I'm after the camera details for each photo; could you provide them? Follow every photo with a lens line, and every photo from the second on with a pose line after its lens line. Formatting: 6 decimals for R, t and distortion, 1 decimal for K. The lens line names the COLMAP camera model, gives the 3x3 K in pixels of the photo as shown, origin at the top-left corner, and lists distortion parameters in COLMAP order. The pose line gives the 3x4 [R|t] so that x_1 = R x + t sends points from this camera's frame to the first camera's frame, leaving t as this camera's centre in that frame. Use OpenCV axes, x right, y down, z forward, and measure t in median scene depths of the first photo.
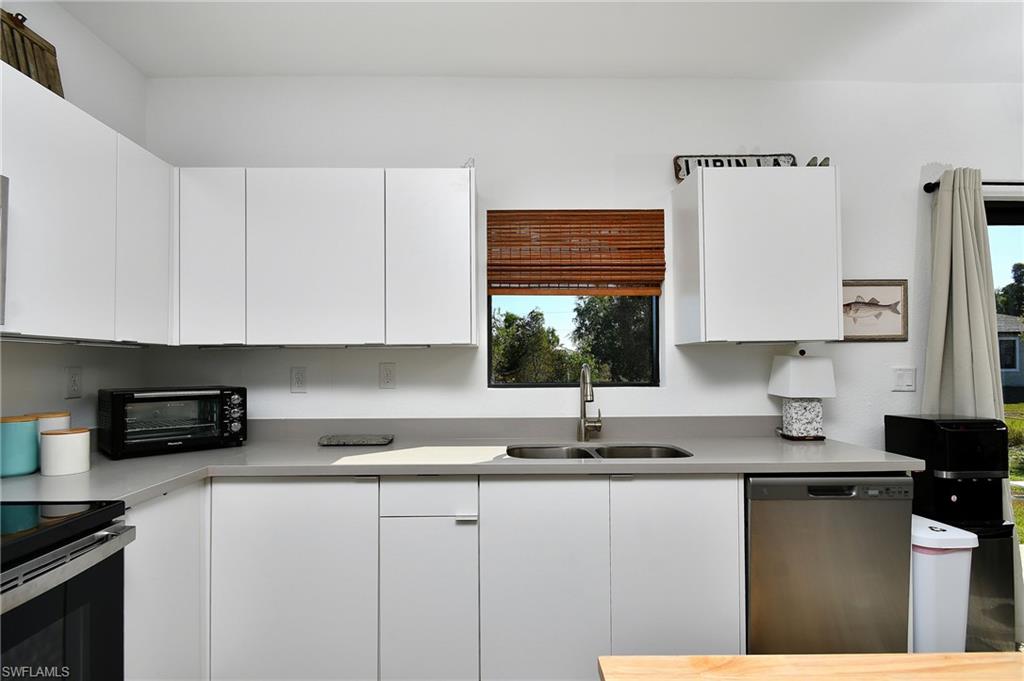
lens RADIAL K [[524.1, 0, 497.6], [0, 524.1, 355.9], [0, 0, 1]] dist [0.000308, -0.000332]
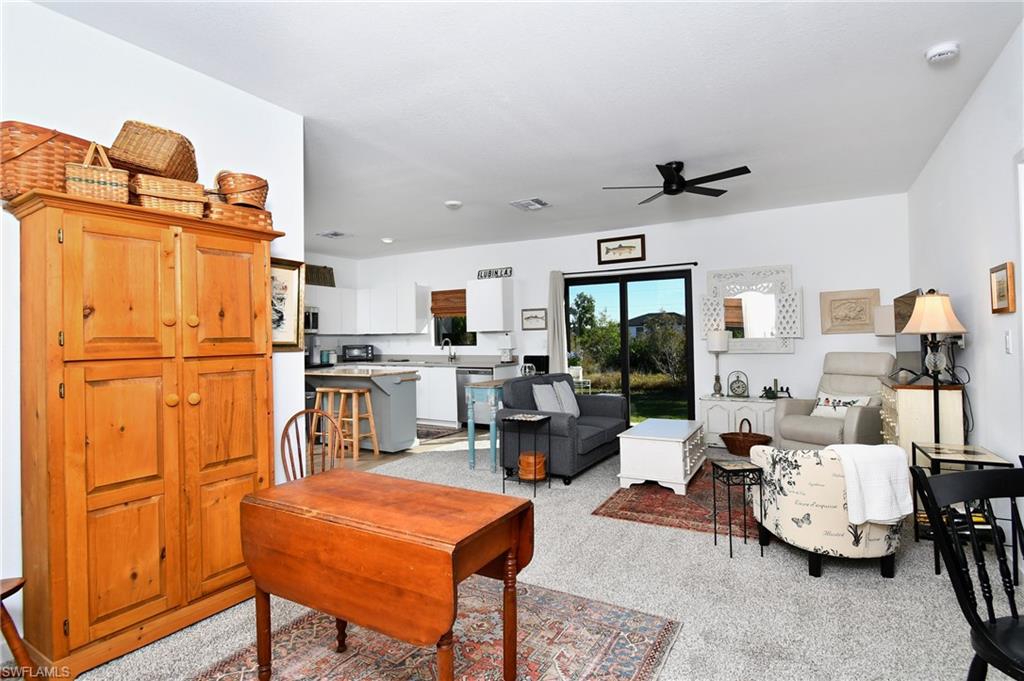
lens RADIAL K [[514.1, 0, 515.5], [0, 514.1, 342.2], [0, 0, 1]] dist [0.002667, -0.001069]
pose [[0.861248, -0.002860, -0.508177, 2.129492], [0.015810, 0.999651, 0.021169, -0.023253], [0.507939, -0.026266, 0.860993, -1.557236]]
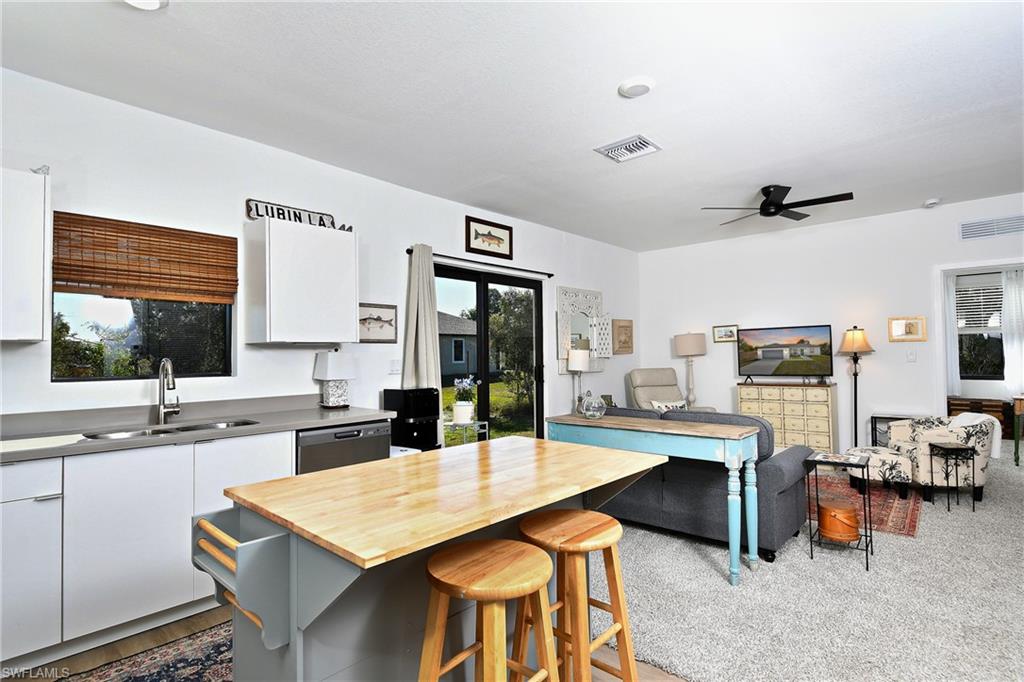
lens RADIAL K [[518.0, 0, 519.5], [0, 518.0, 340.7], [0, 0, 1]] dist [0.002098, 0.000662]
pose [[0.668806, 0.018682, 0.743202, -0.166117], [-0.001227, 0.999711, -0.024025, 0.002462], [-0.743436, 0.015156, 0.668635, -0.373517]]
